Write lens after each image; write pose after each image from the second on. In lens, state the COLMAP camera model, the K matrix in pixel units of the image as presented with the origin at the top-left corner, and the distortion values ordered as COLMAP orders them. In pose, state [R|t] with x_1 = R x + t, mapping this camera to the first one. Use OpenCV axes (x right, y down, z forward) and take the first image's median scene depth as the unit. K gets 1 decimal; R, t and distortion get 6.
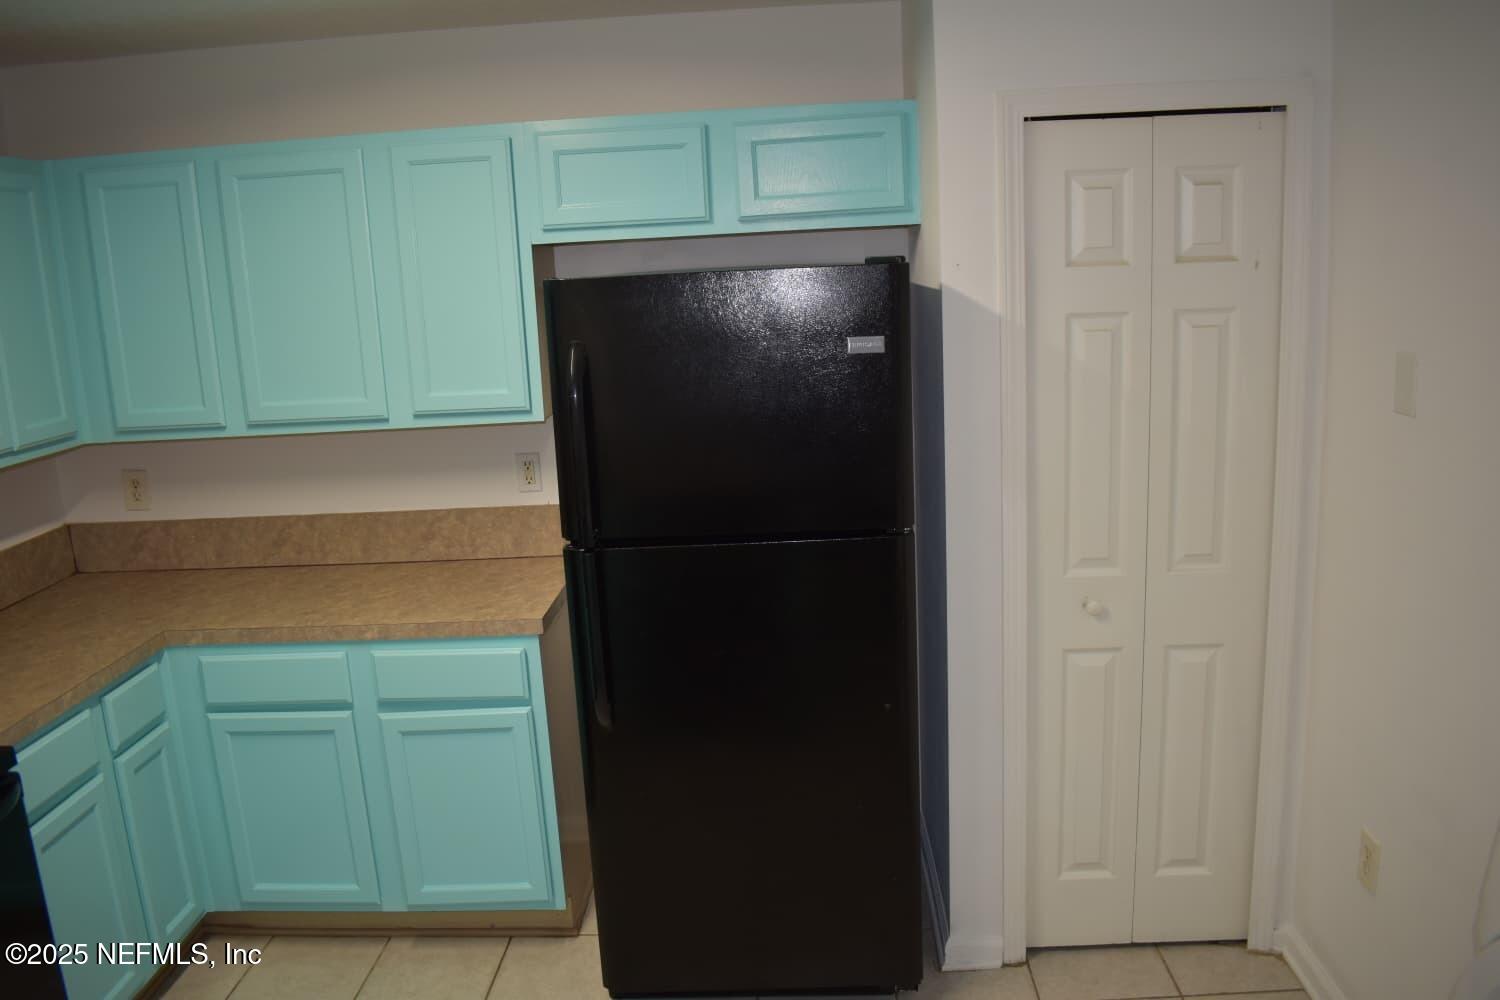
lens RADIAL K [[1168.2, 0, 750.0], [0, 1168.2, 500.0], [0, 0, 1]] dist [-0.116255, 0.062586]
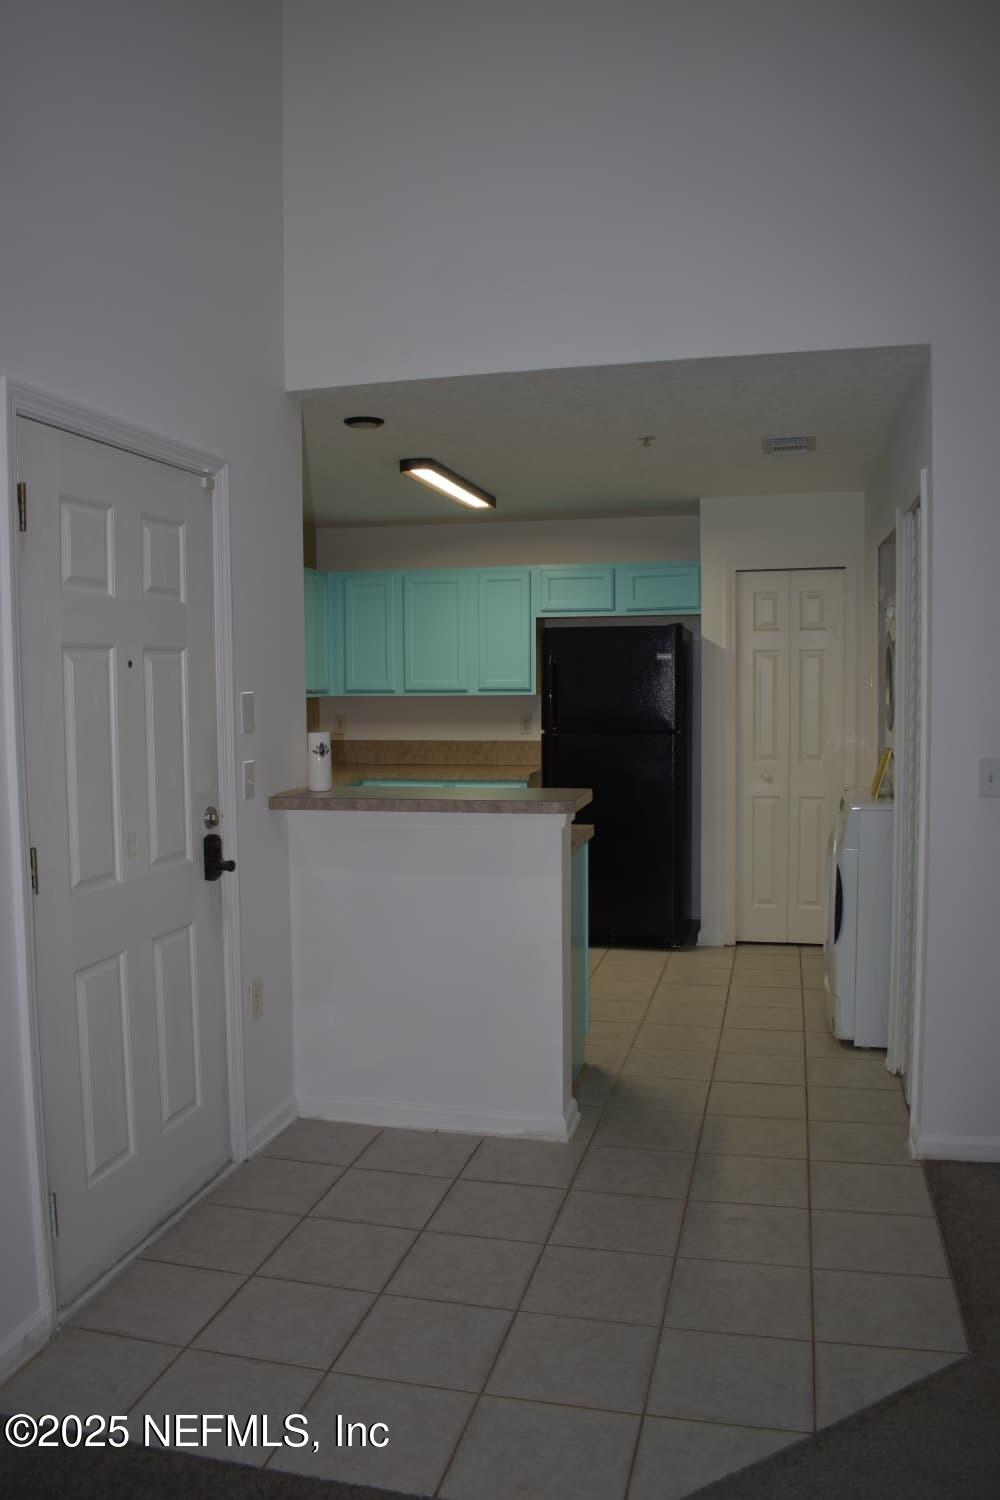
lens RADIAL K [[1168.2, 0, 500.0], [0, 1168.2, 750.0], [0, 0, 1]] dist [-0.116255, 0.062586]
pose [[0.980090, 0.052496, -0.191487, 0.202615], [-0.078386, 0.988379, -0.130242, 0.353909], [0.182424, 0.142658, 0.972815, -1.254824]]
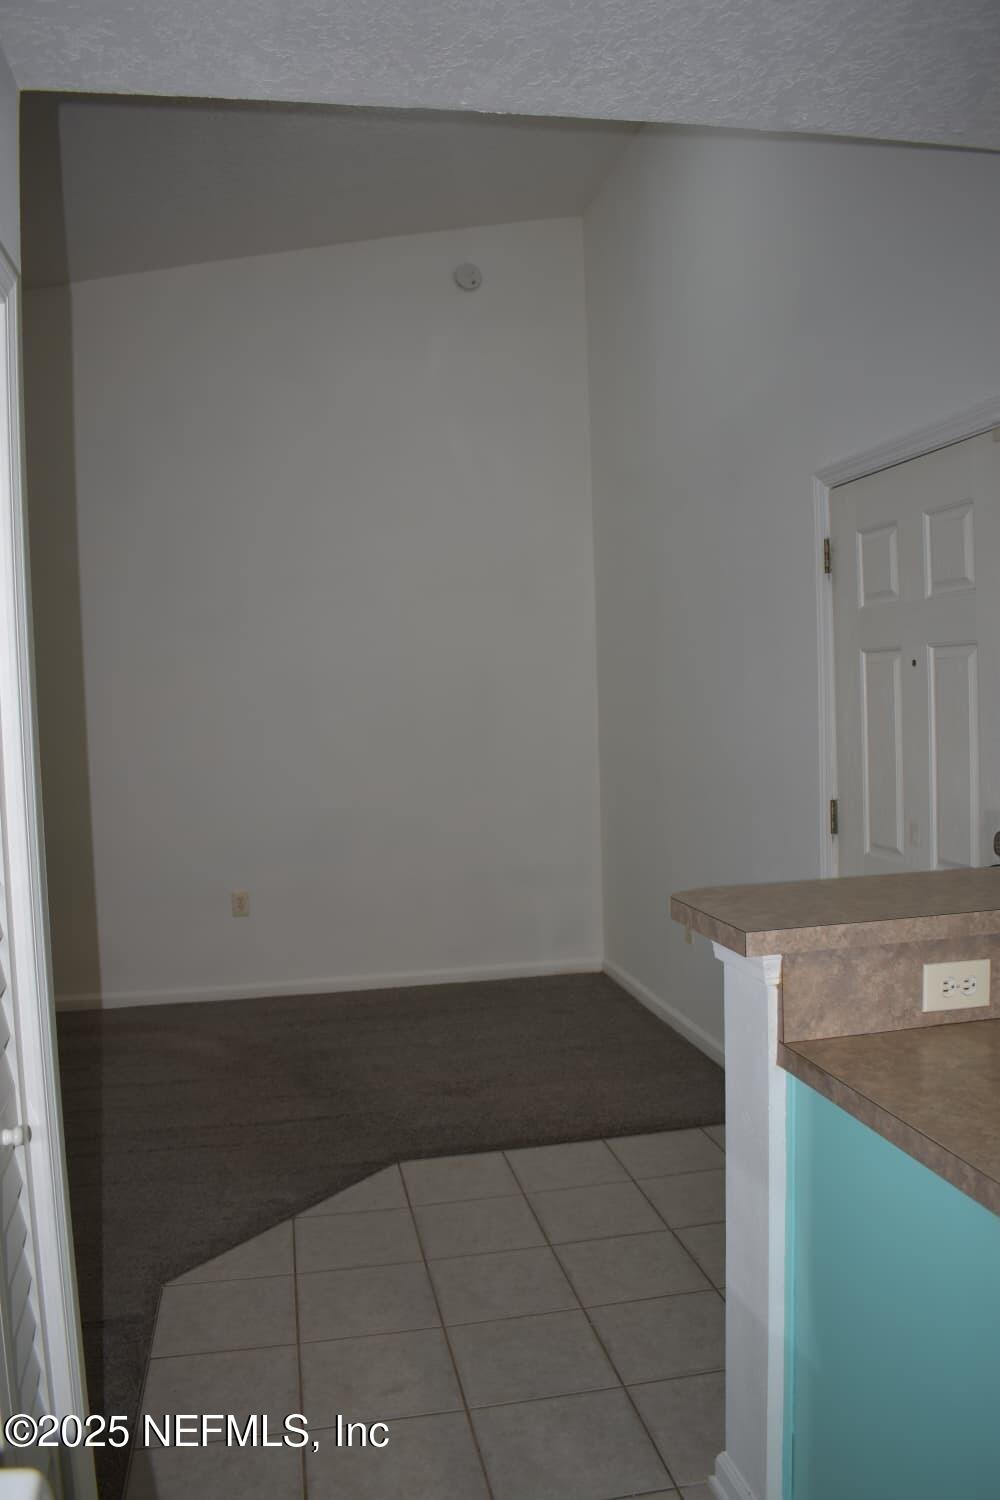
lens RADIAL K [[1168.2, 0, 500.0], [0, 1168.2, 750.0], [0, 0, 1]] dist [-0.116255, 0.062586]
pose [[-0.969148, 0.094196, -0.227771, 0.471262], [0.035140, 0.967459, 0.250577, -0.641101], [0.243962, 0.234843, -0.940921, 3.527214]]
